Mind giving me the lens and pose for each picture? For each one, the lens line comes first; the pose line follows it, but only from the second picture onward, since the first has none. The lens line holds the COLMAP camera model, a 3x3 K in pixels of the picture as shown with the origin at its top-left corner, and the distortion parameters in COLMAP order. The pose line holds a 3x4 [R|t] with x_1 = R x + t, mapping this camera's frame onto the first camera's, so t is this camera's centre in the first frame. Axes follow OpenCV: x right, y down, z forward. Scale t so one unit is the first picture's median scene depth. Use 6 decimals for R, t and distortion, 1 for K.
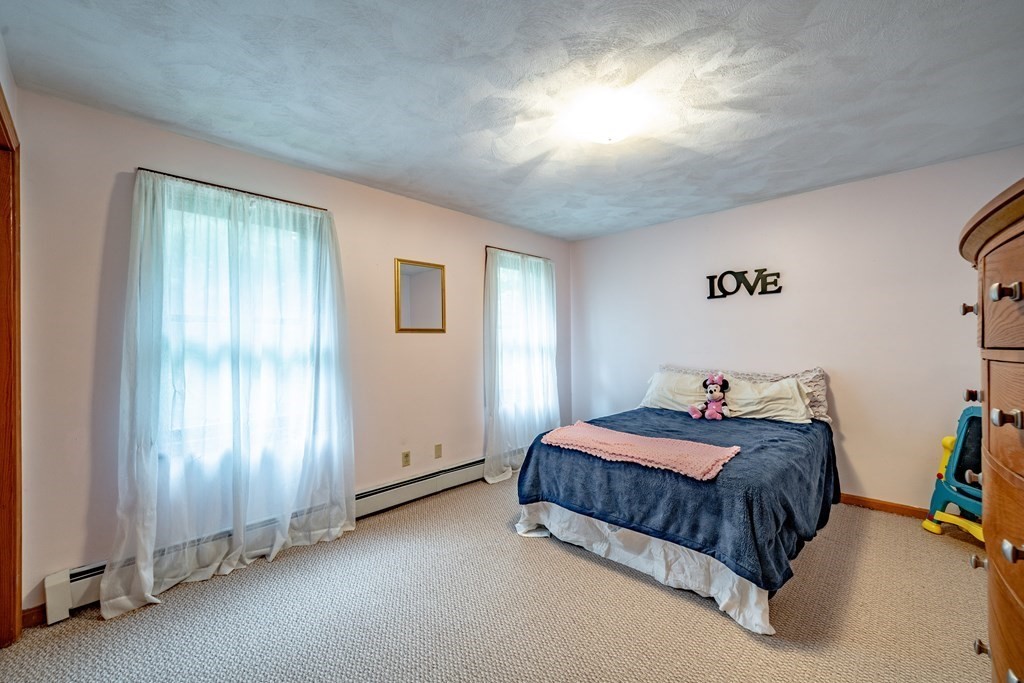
lens RADIAL K [[406.2, 0, 509.5], [0, 406.2, 345.3], [0, 0, 1]] dist [0.000200, -0.000122]
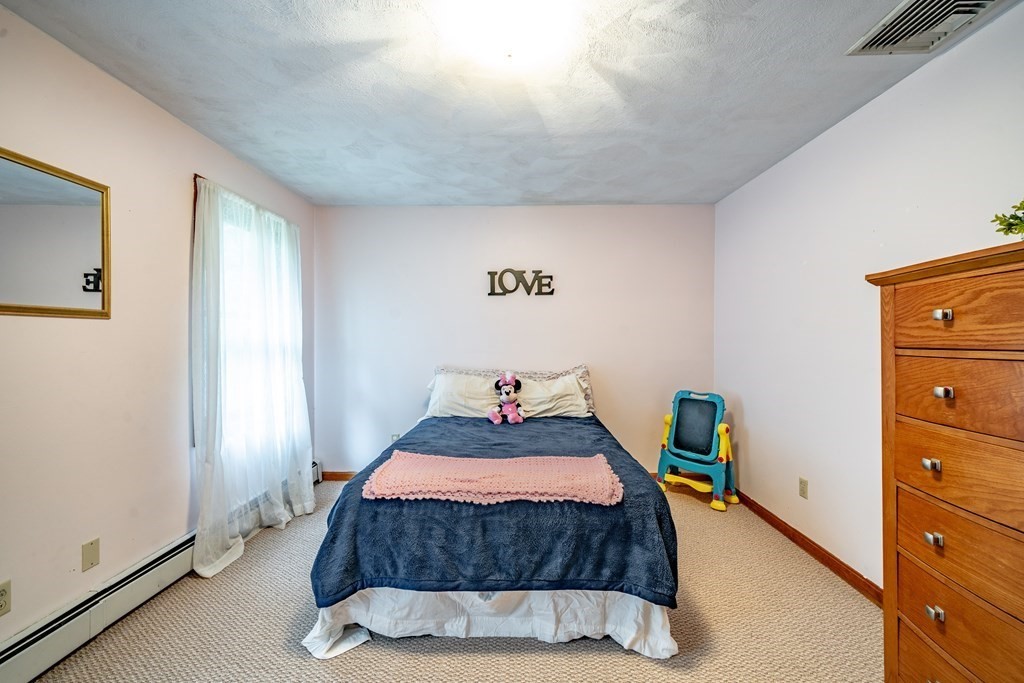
lens RADIAL K [[412.2, 0, 514.5], [0, 412.2, 343.2], [0, 0, 1]] dist [-0.002501, -0.000375]
pose [[0.732947, 0.003597, 0.680277, -0.181034], [-0.004229, 0.999991, -0.000731, -0.002263], [-0.680273, -0.002341, 0.732955, 0.359504]]
